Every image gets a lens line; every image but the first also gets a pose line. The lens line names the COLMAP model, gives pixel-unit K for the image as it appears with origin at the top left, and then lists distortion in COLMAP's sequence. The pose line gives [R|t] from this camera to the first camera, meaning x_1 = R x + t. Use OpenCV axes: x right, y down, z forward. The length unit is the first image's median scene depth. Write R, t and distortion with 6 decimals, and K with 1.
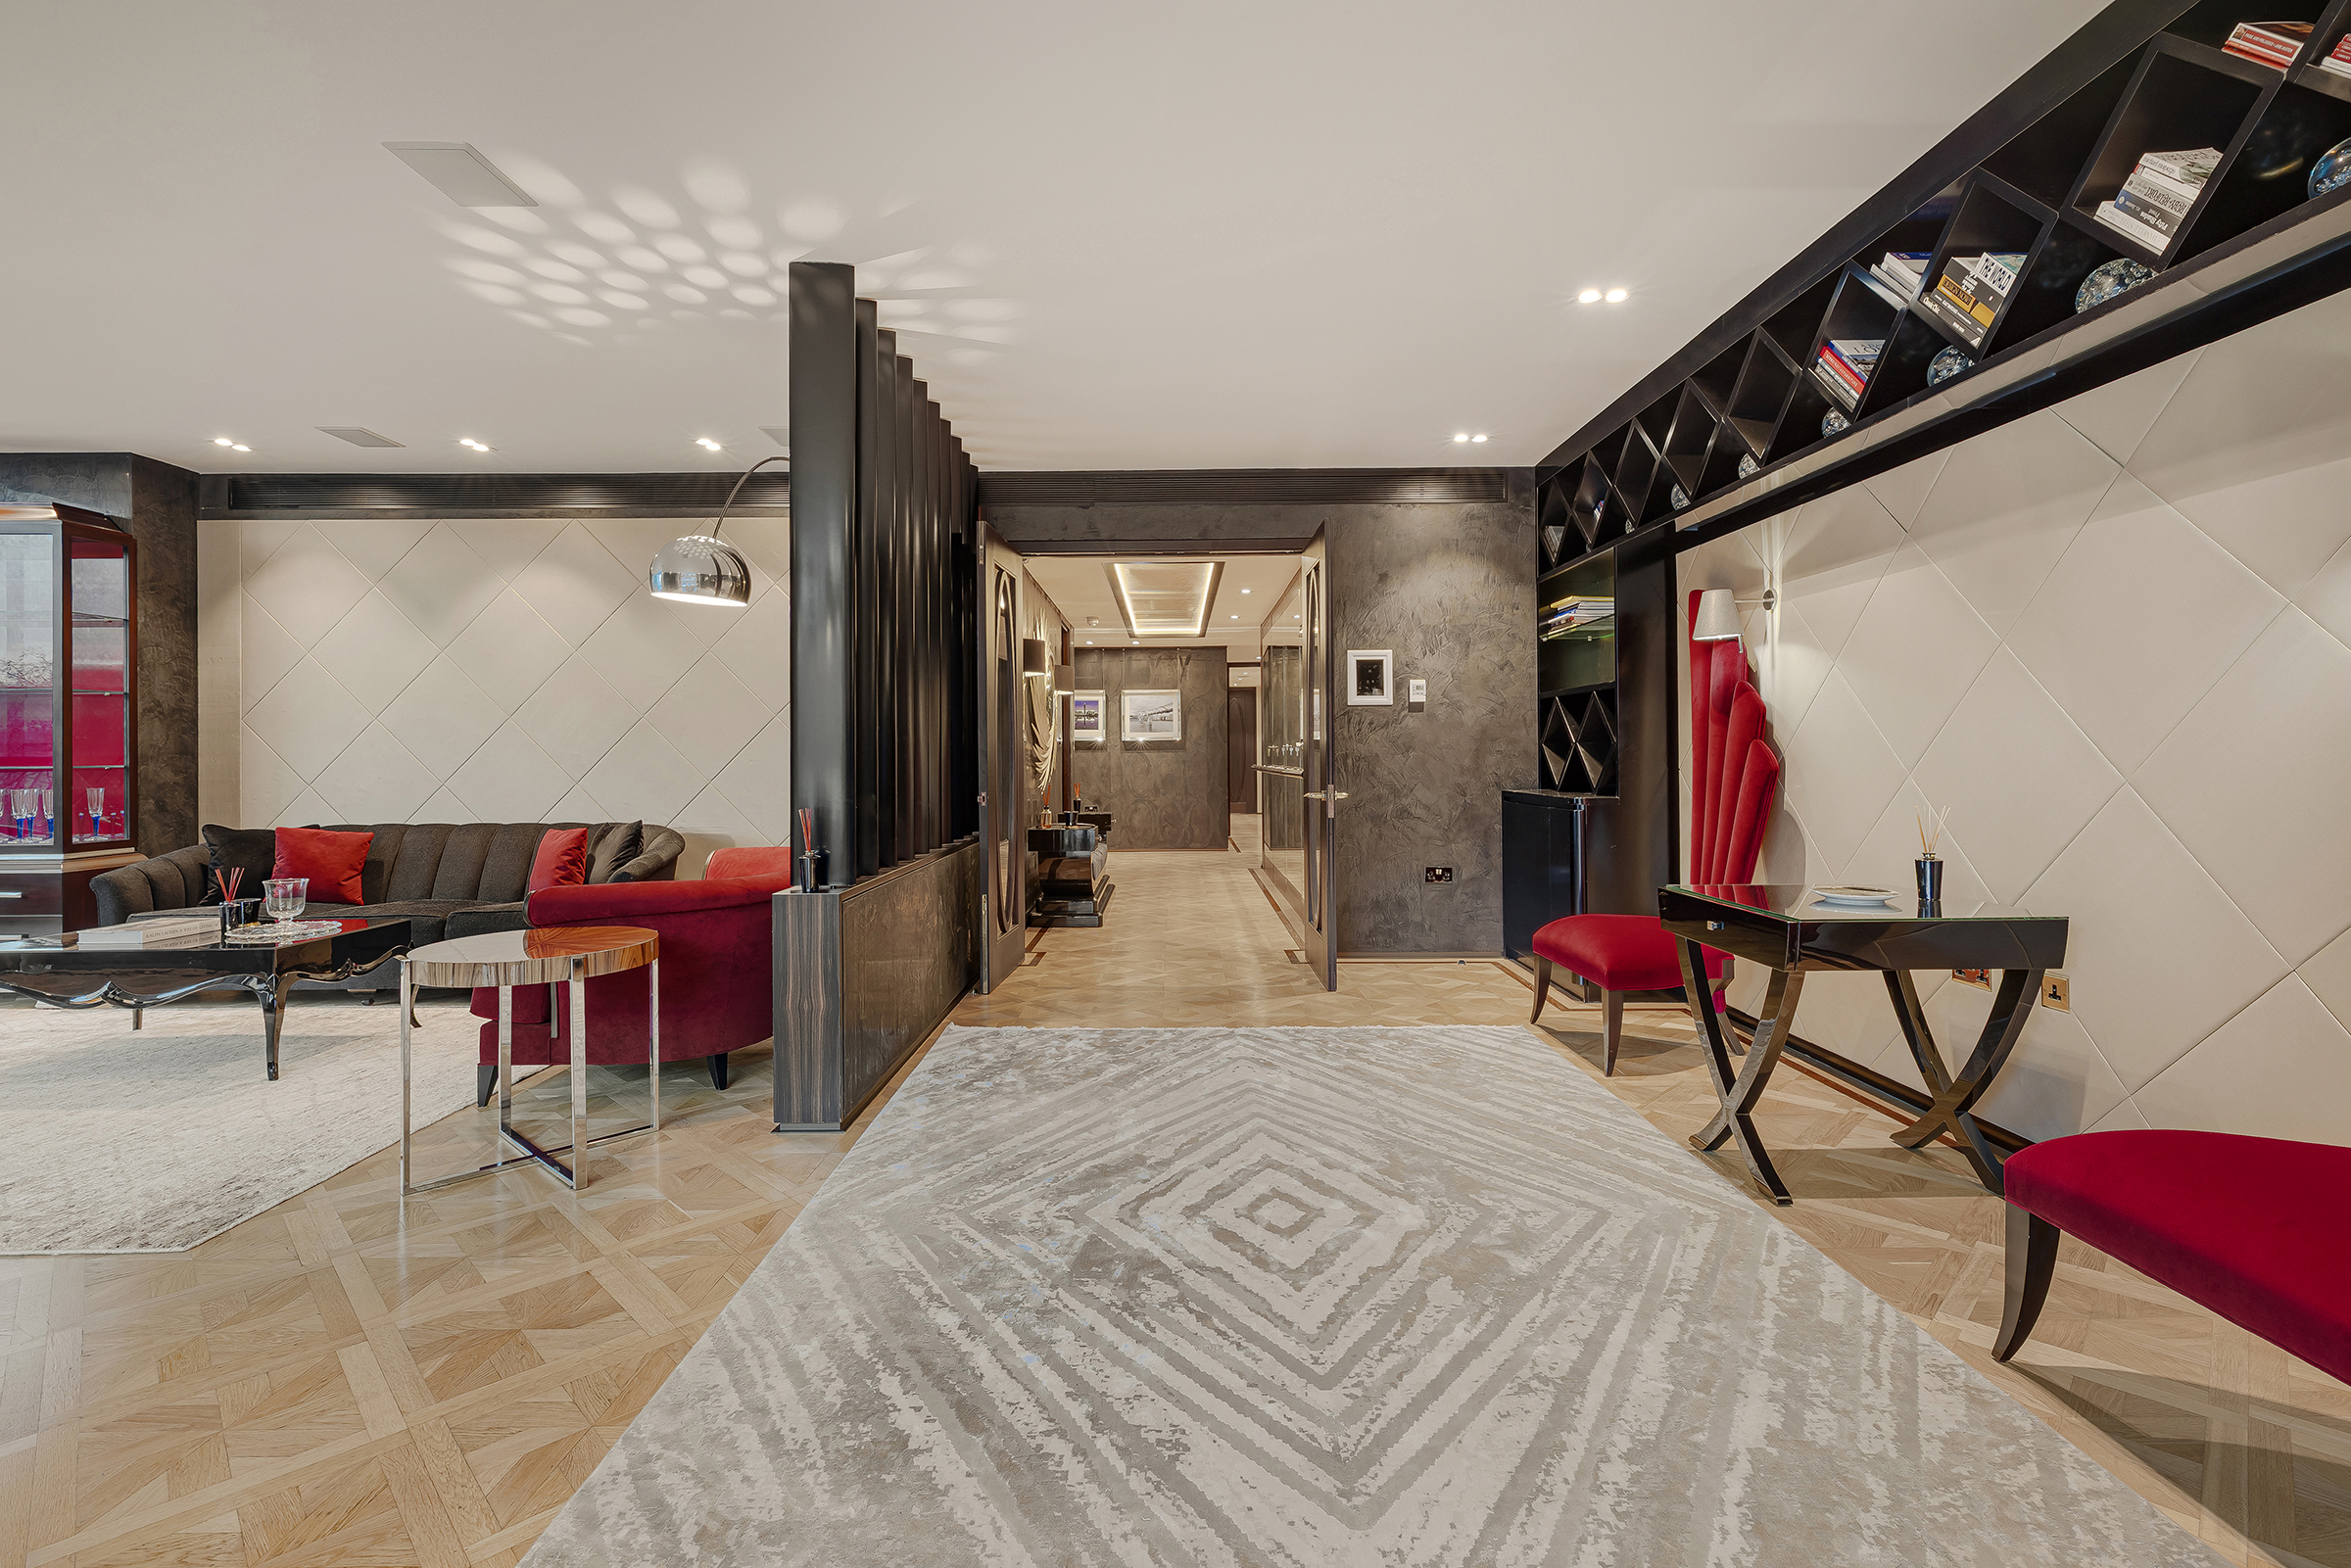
lens RADIAL K [[1064.6, 0, 1178.1], [0, 1064.6, 767.3], [0, 0, 1]] dist [0.001770, 0.000036]
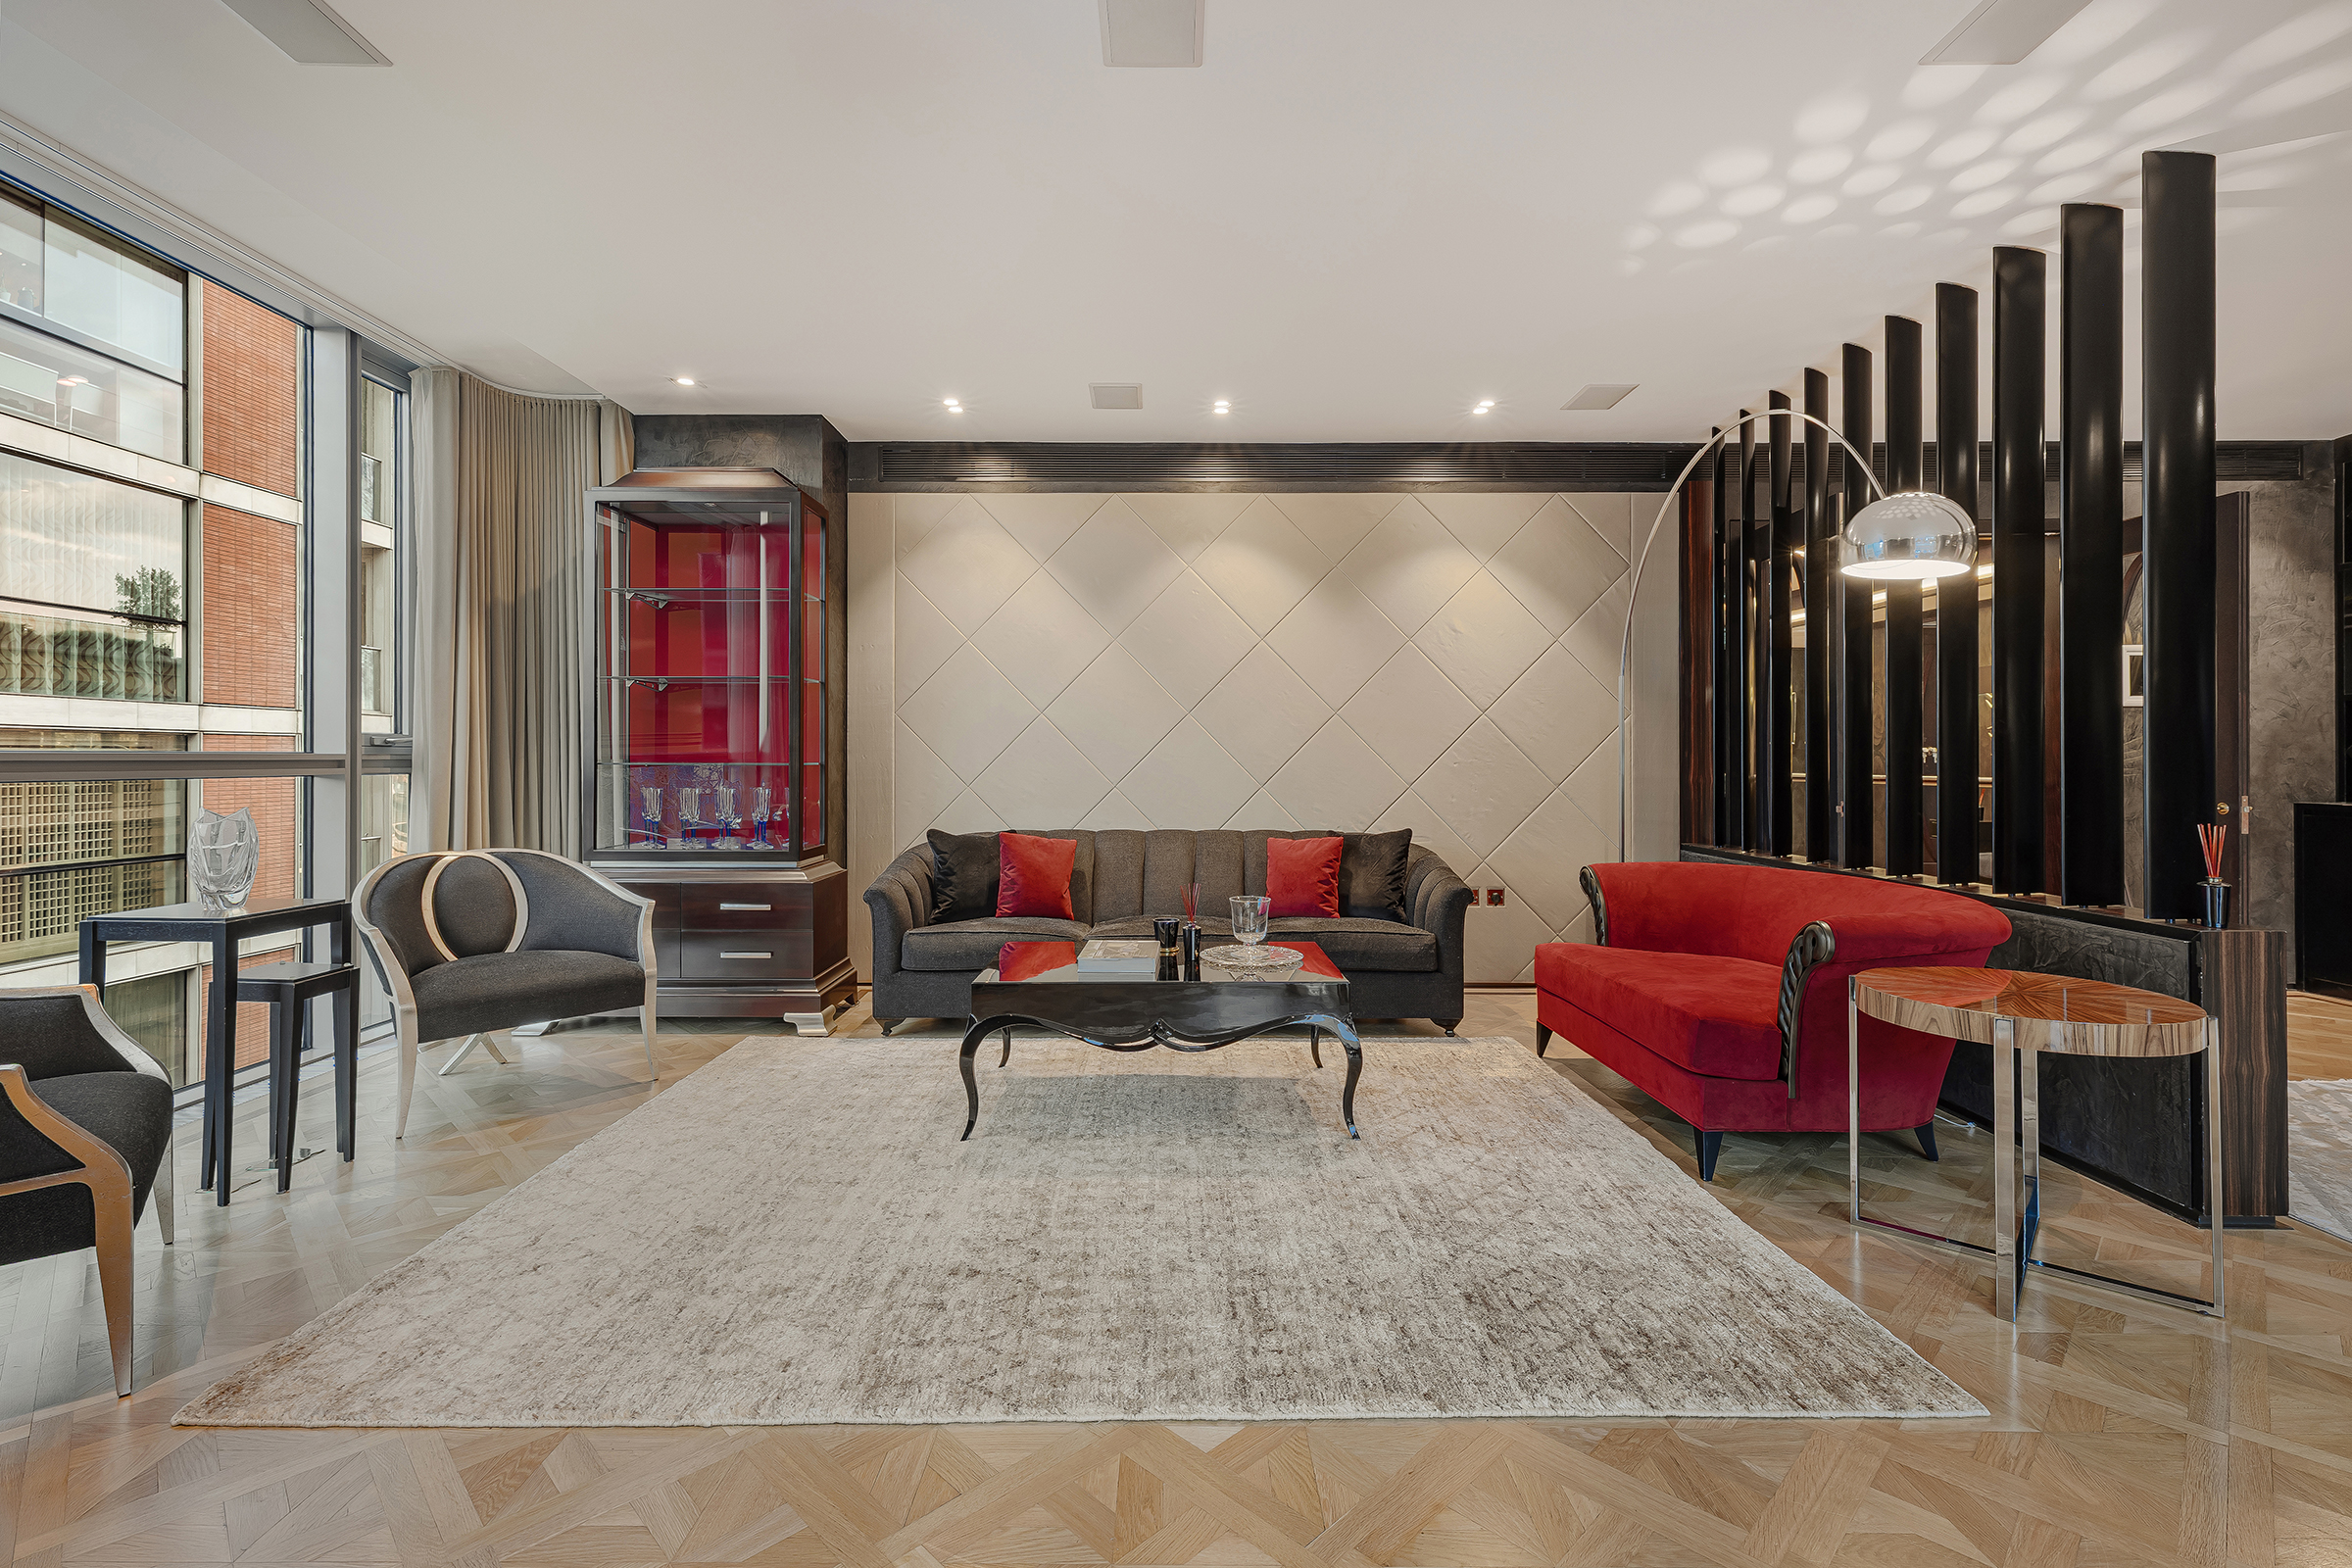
lens RADIAL K [[1051.7, 0, 1176.0], [0, 1051.7, 784.0], [0, 0, 1]] dist [0.001143, -0.000280]
pose [[0.999920, 0.008358, -0.009441, -0.972065], [-0.008224, 0.999866, 0.014177, 0.001506], [0.009559, -0.014099, 0.999855, 0.164642]]
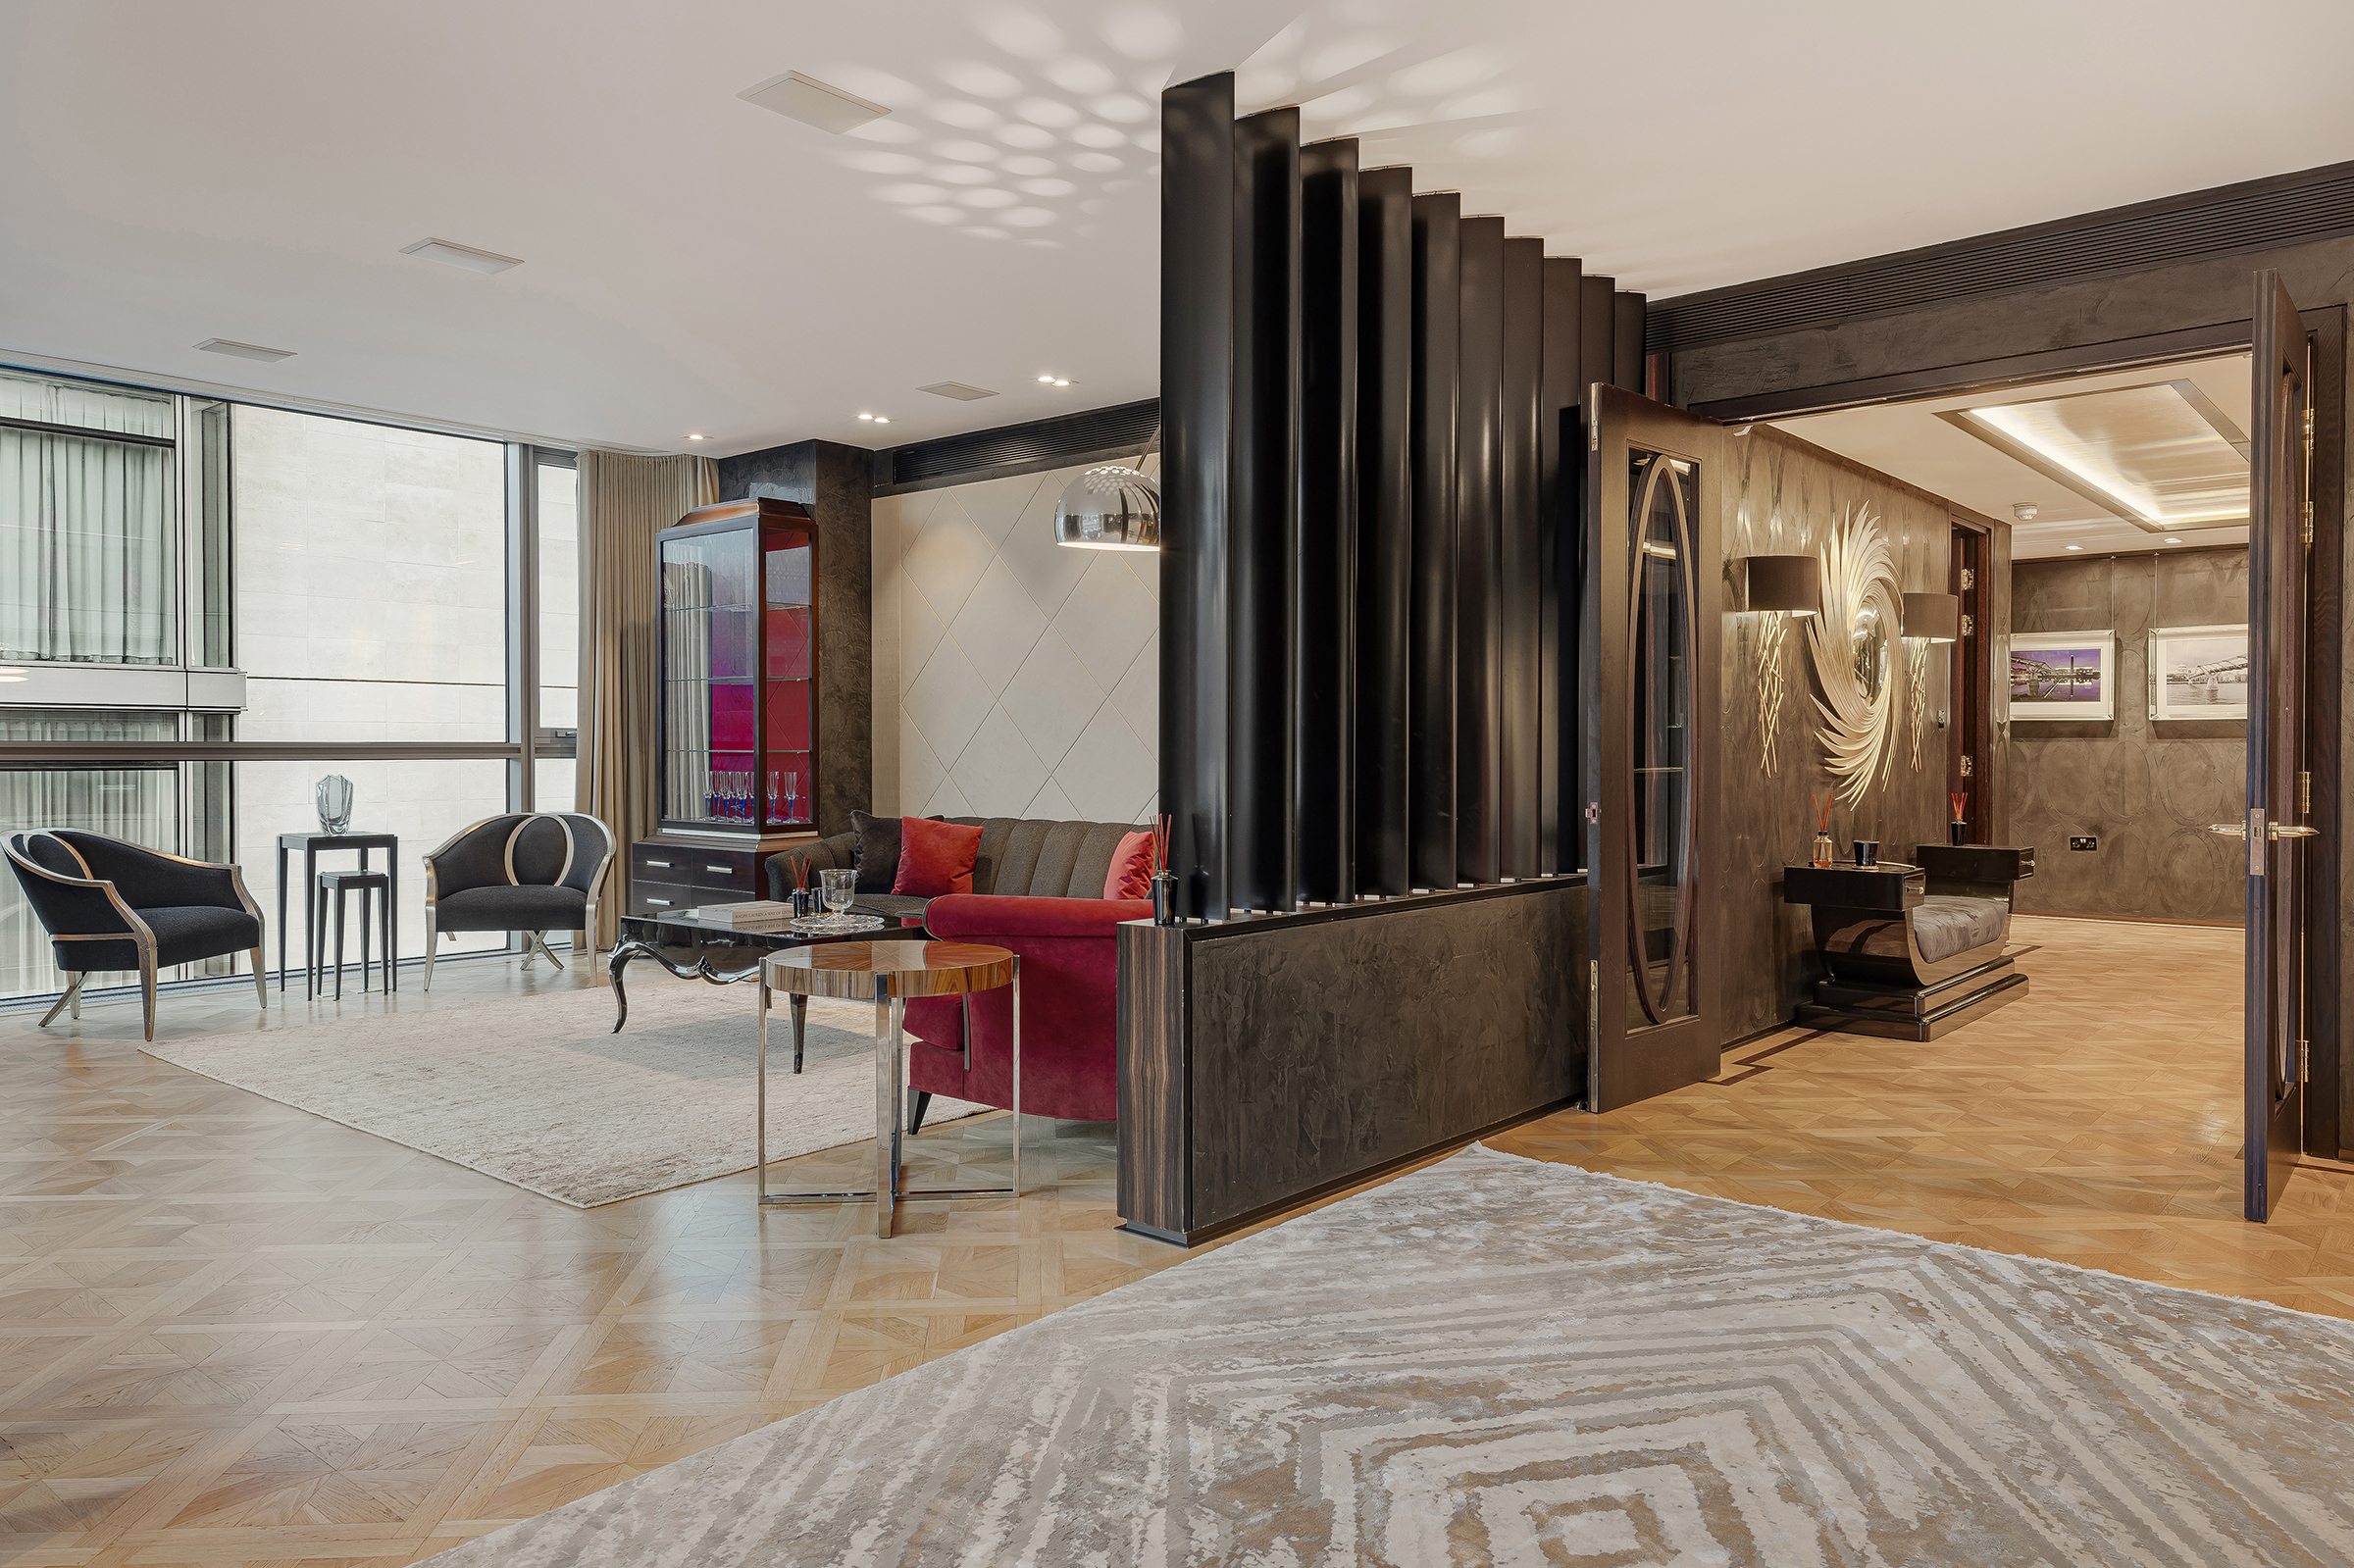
lens RADIAL K [[1568.5, 0, 1125.8], [0, 1568.5, 788.4], [0, 0, 1]] dist [0.011072, -0.001981]
pose [[0.744233, 0.024591, -0.667467, 0.332511], [-0.013046, 0.999667, 0.022283, -0.003649], [0.667792, -0.007876, 0.744306, 0.133338]]
